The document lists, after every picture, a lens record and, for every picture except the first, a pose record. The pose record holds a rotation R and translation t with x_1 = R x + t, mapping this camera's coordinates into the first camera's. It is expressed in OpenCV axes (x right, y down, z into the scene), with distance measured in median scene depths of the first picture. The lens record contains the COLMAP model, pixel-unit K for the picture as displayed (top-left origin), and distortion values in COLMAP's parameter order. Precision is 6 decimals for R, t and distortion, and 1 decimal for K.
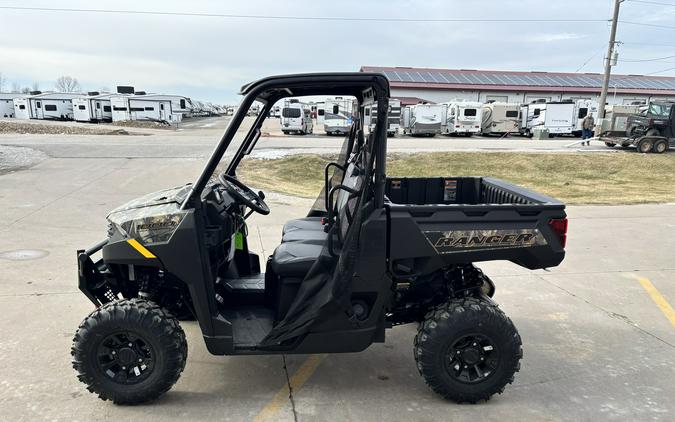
lens RADIAL K [[544.6, 0, 339.4], [0, 544.6, 262.0], [0, 0, 1]] dist [0.010953, -0.000956]
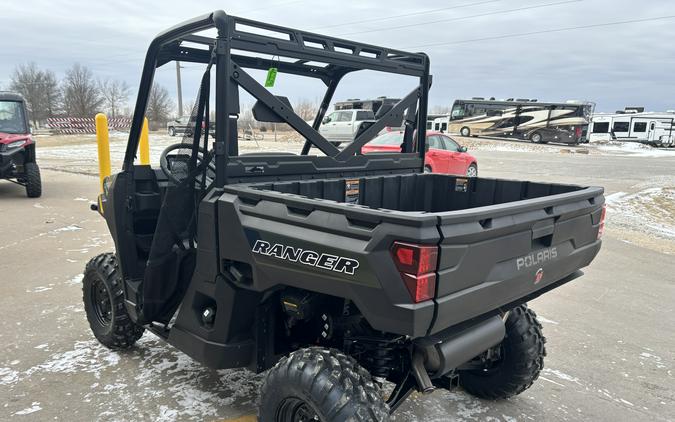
lens RADIAL K [[536.4, 0, 337.7], [0, 536.4, 233.9], [0, 0, 1]] dist [0.002846, -0.000187]
pose [[0.633789, 0.152141, -0.758396, 0.124530], [-0.215569, 0.976362, 0.015717, -0.013711], [0.742861, 0.153525, 0.651604, 0.107038]]
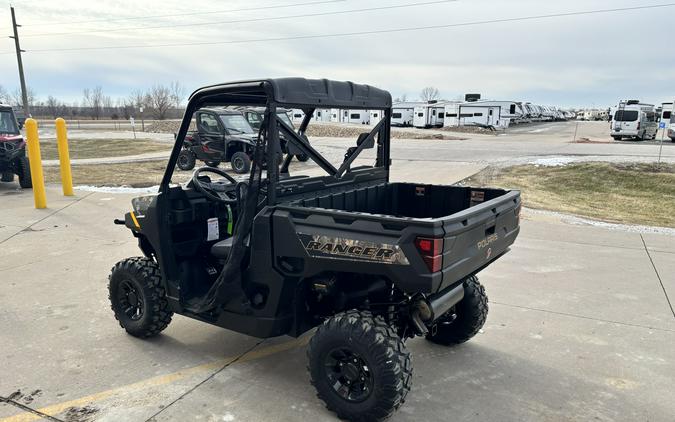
lens RADIAL K [[544.6, 0, 339.4], [0, 544.6, 262.0], [0, 0, 1]] dist [0.010953, -0.000956]
pose [[0.768094, 0.150016, -0.622516, 0.141252], [-0.156026, 0.986715, 0.045268, -0.009912], [0.621037, 0.062359, 0.781296, 0.043489]]
